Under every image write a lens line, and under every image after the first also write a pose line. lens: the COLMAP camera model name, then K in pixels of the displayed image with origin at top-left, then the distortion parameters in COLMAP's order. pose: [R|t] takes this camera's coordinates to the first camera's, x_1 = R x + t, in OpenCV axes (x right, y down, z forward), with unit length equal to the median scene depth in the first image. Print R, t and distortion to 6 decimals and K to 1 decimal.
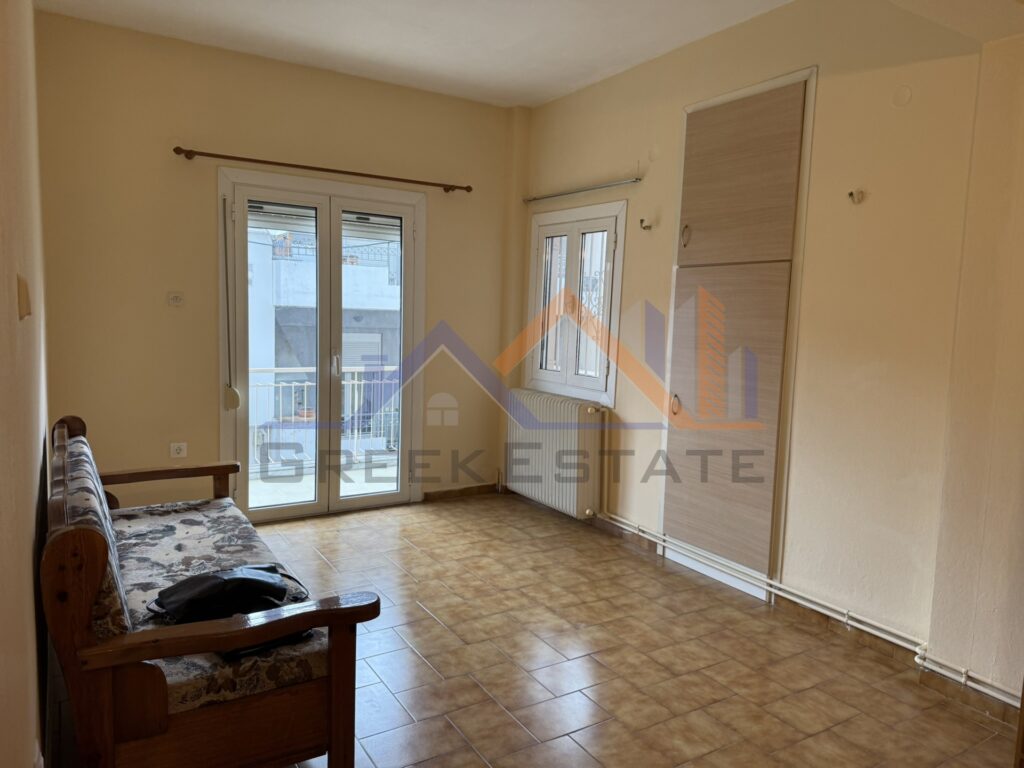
lens RADIAL K [[723.3, 0, 514.9], [0, 723.3, 385.2], [0, 0, 1]] dist [0.033439, -0.048032]
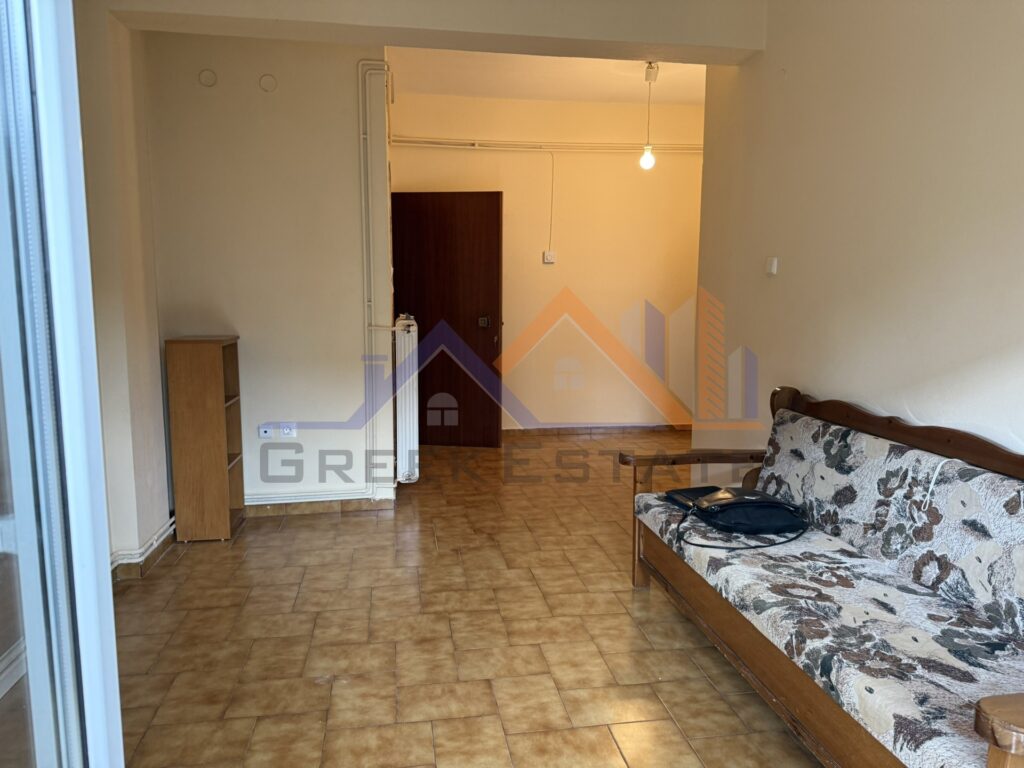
lens RADIAL K [[723.3, 0, 514.2], [0, 723.3, 382.7], [0, 0, 1]] dist [0.033439, -0.048032]
pose [[-0.926251, -0.081611, 0.367966, -0.362633], [0.006972, 0.972399, 0.233218, -0.142511], [-0.376843, 0.218584, -0.900117, 1.662700]]
